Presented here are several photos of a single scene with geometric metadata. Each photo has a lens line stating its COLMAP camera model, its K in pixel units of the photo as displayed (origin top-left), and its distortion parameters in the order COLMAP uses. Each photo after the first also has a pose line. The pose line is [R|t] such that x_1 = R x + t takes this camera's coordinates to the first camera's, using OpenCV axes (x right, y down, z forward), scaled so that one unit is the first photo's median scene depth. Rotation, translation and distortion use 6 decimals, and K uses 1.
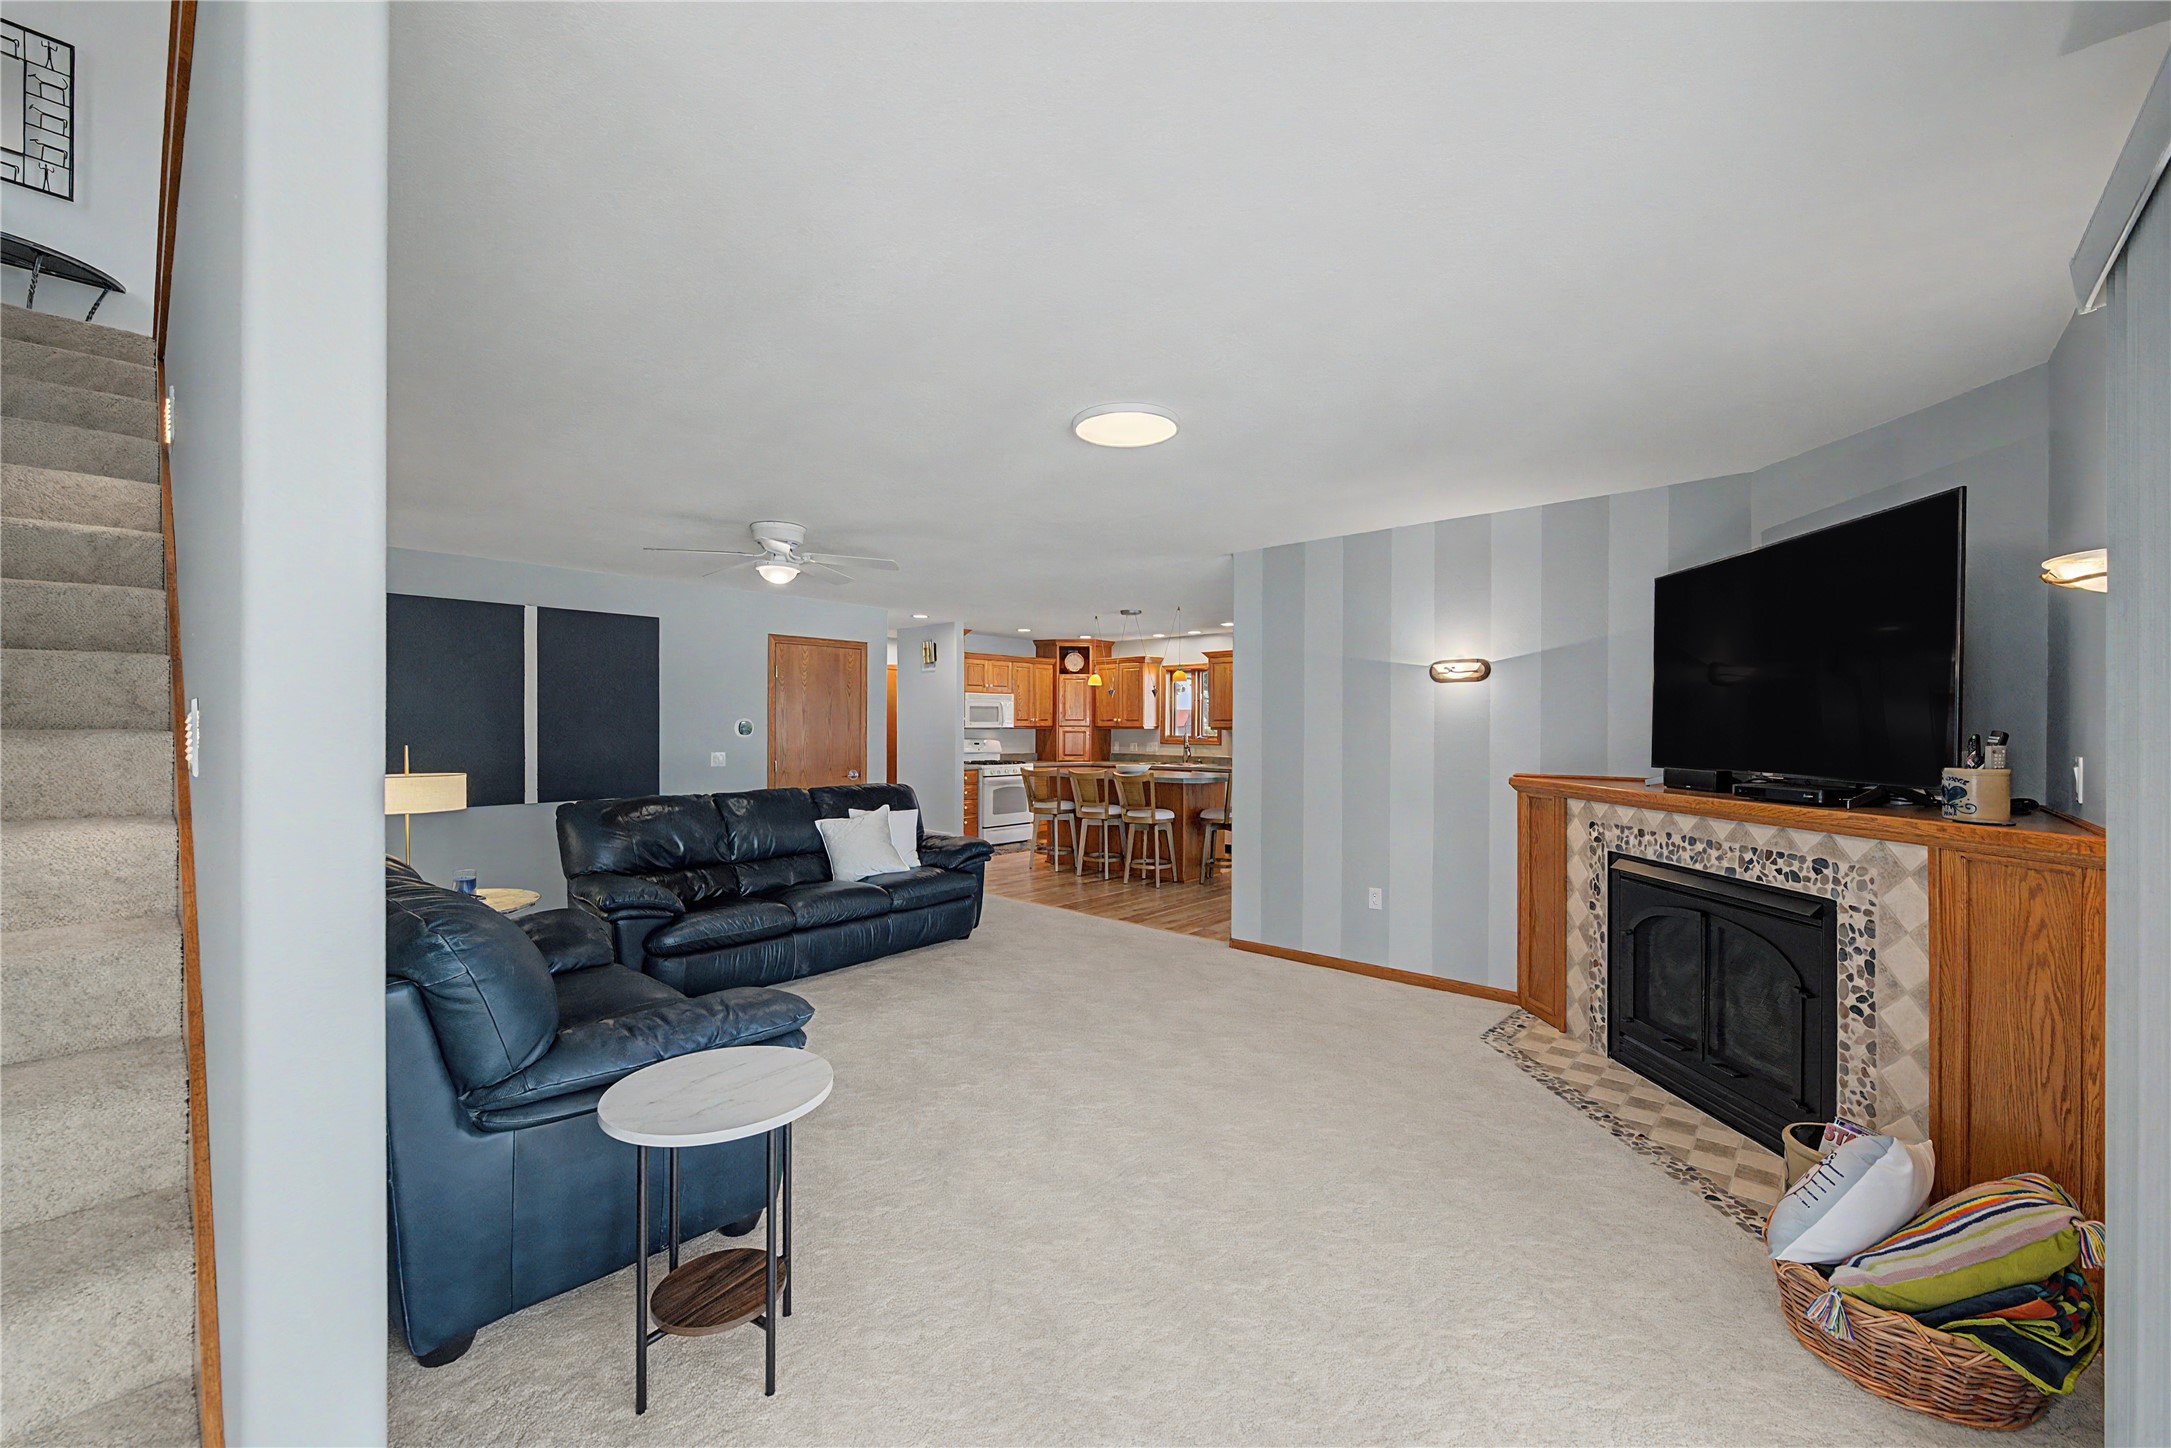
lens RADIAL K [[849.7, 0, 1084.4], [0, 849.7, 718.1], [0, 0, 1]] dist [-0.000065, 0.000408]
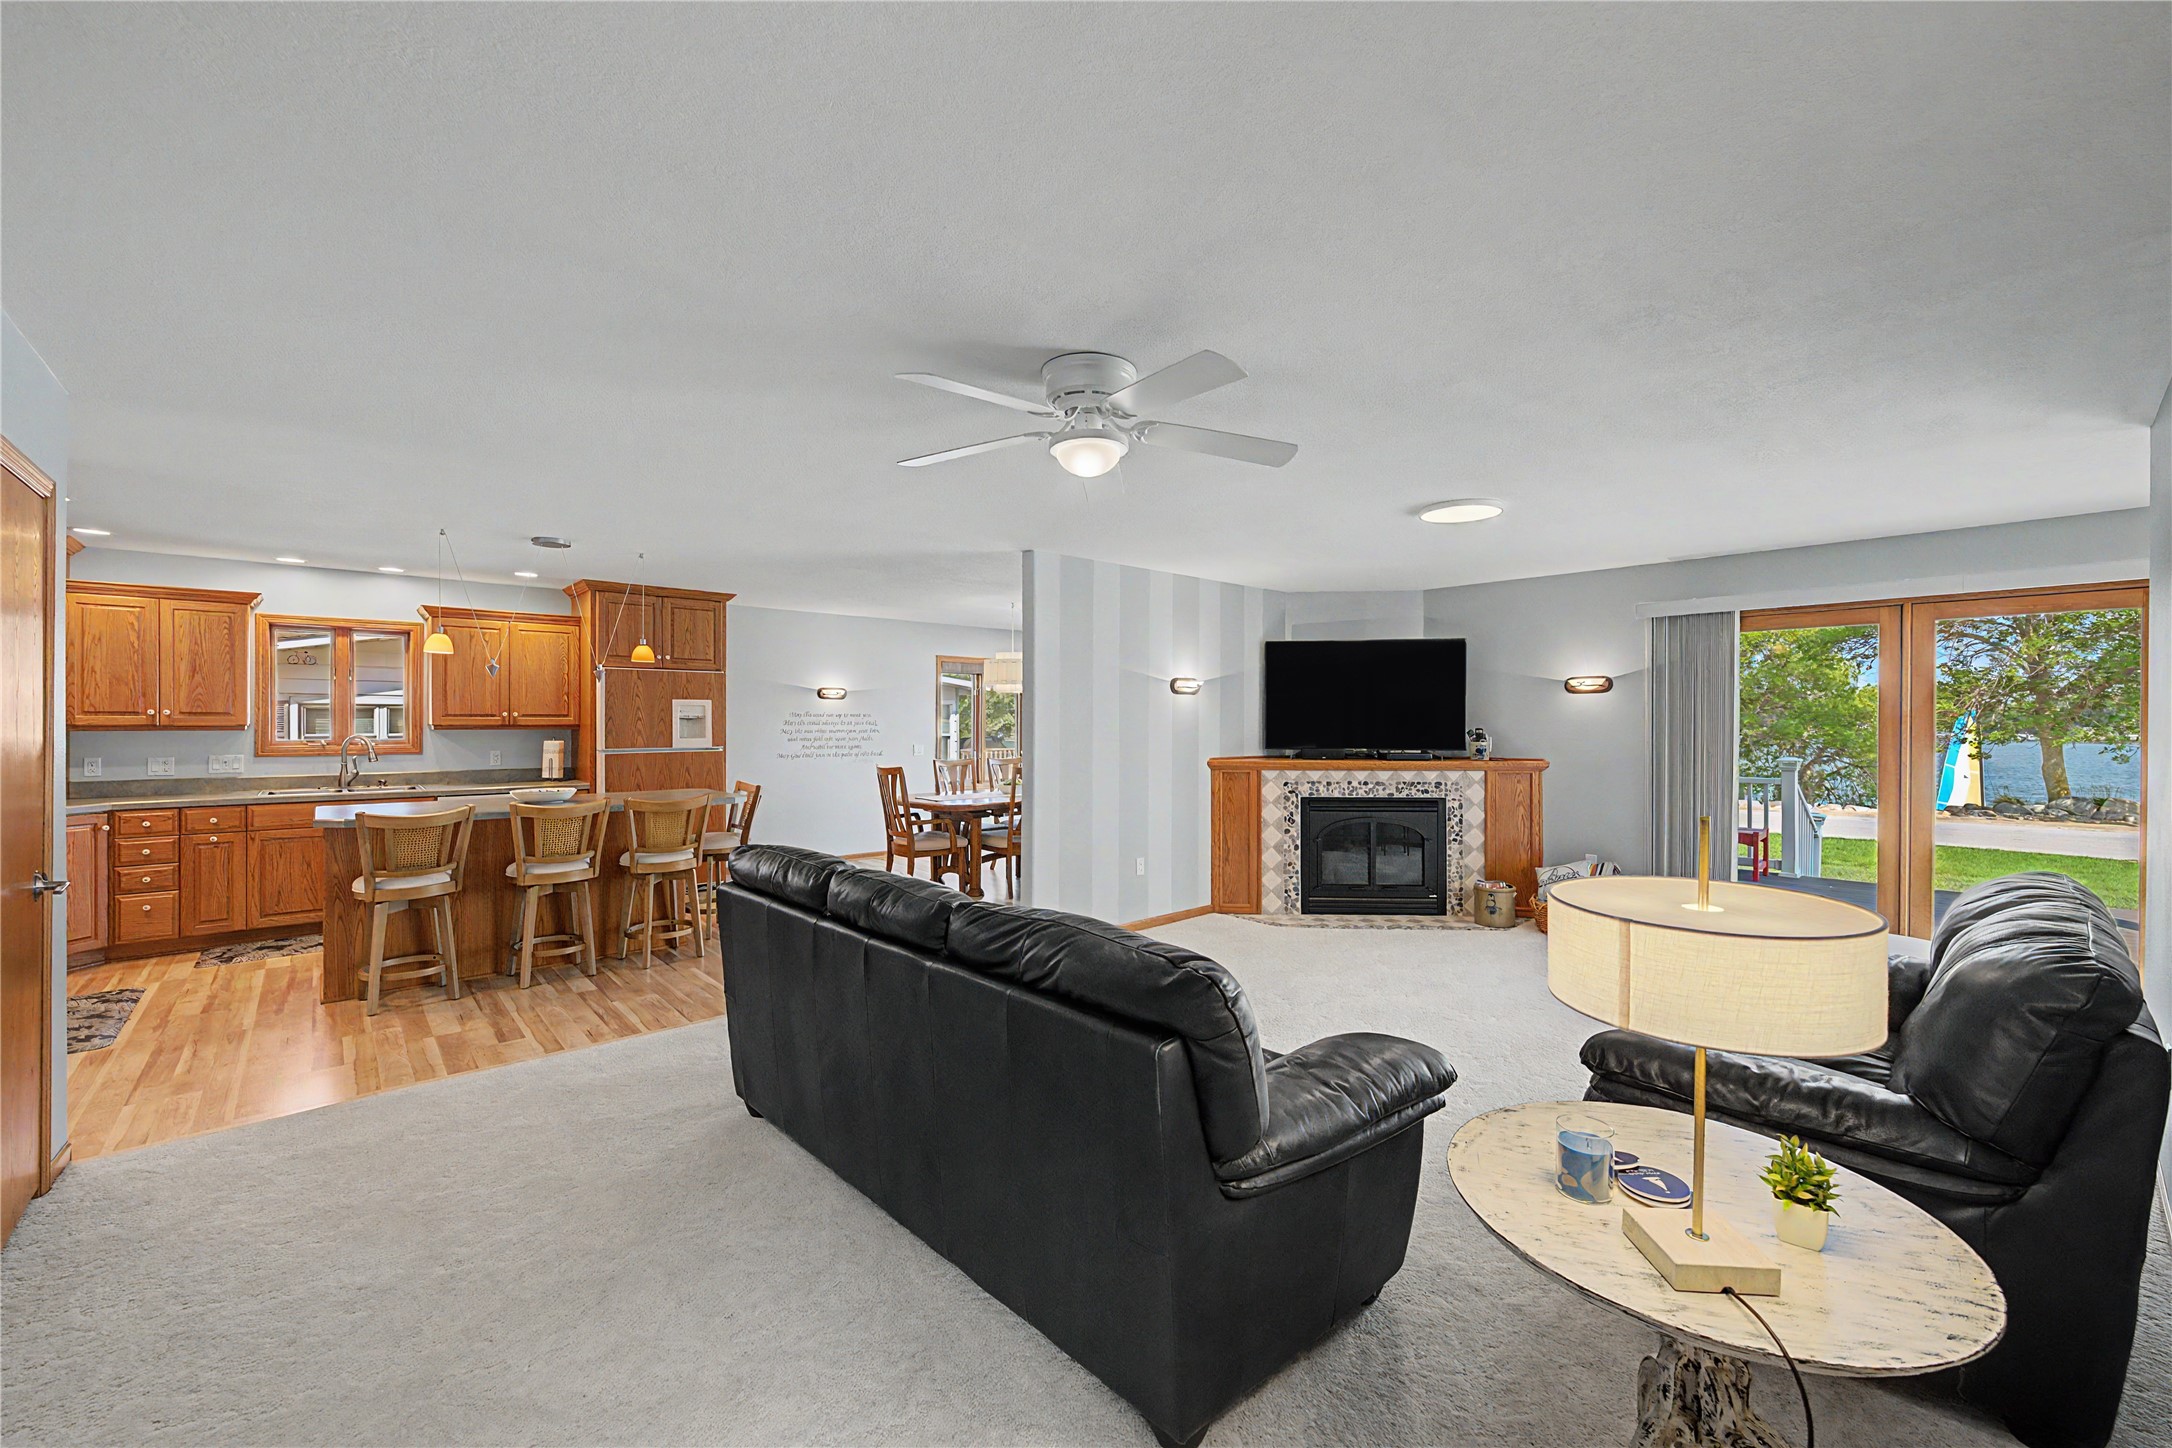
lens RADIAL K [[857.8, 0, 1086.0], [0, 857.8, 724.0], [0, 0, 1]] dist [-0.000416, 0.000078]
pose [[0.109896, -0.006649, 0.993921, -0.550014], [-0.012193, 0.999893, 0.008038, -0.001578], [-0.993868, -0.013002, 0.109803, 0.578245]]
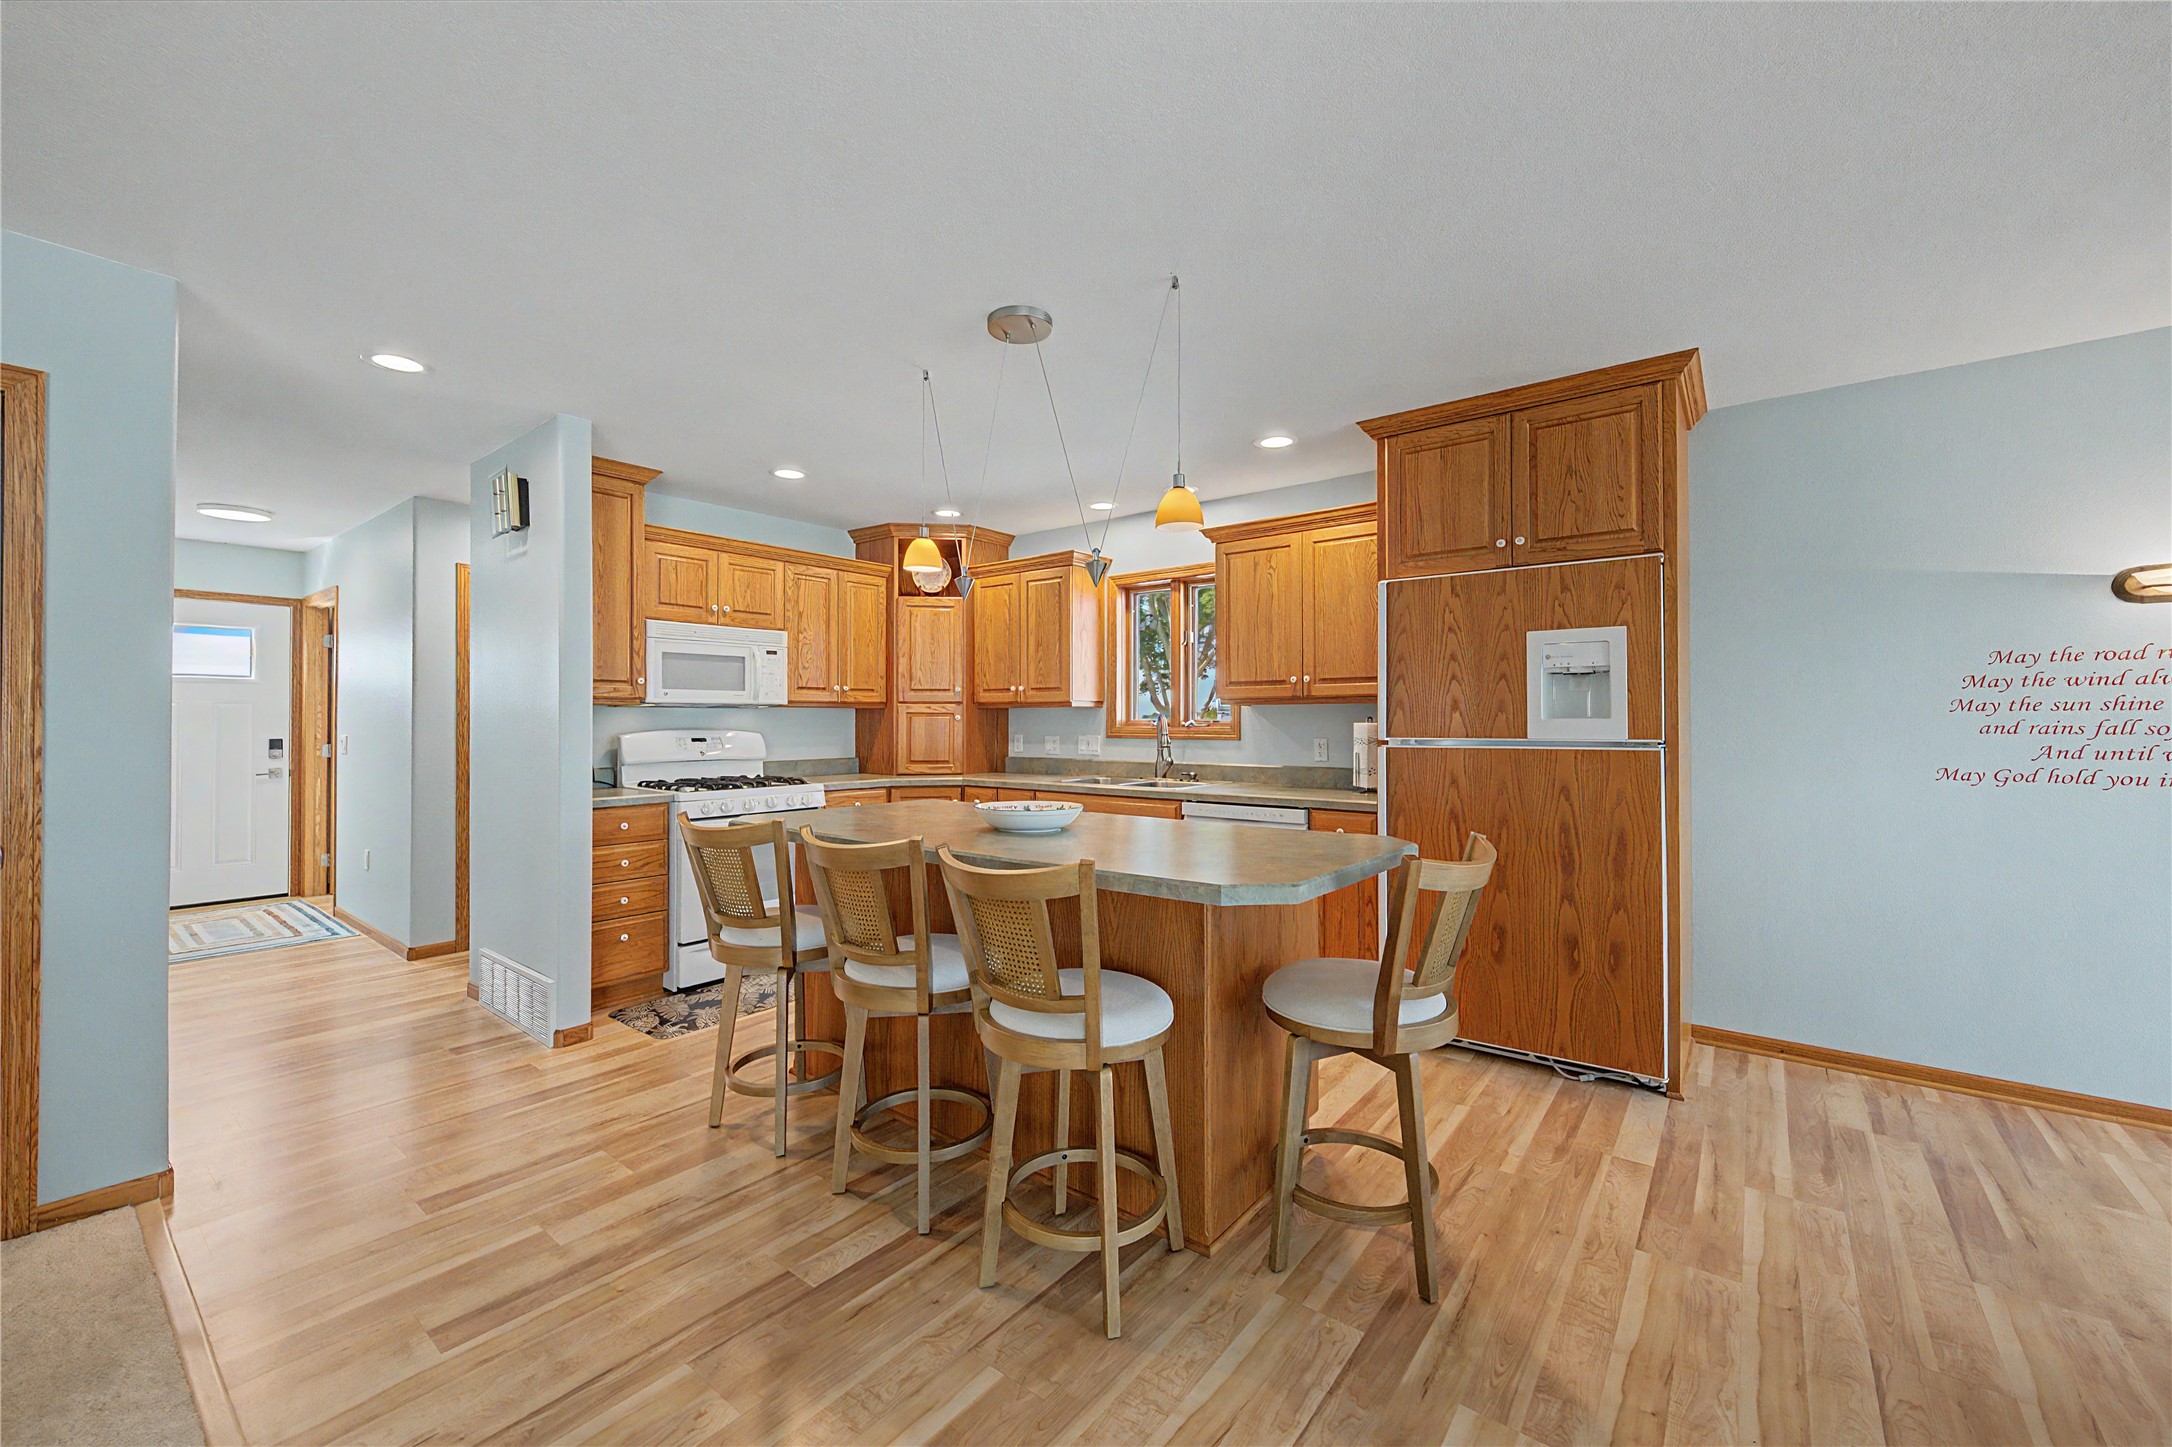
lens RADIAL K [[850.1, 0, 1084.9], [0, 850.1, 717.6], [0, 0, 1]] dist [-0.000065, 0.000408]
pose [[0.997361, -0.004452, 0.072463, 0.058739], [0.004048, 0.999975, 0.005719, 0.022408], [-0.072487, -0.005410, 0.997355, 0.721559]]
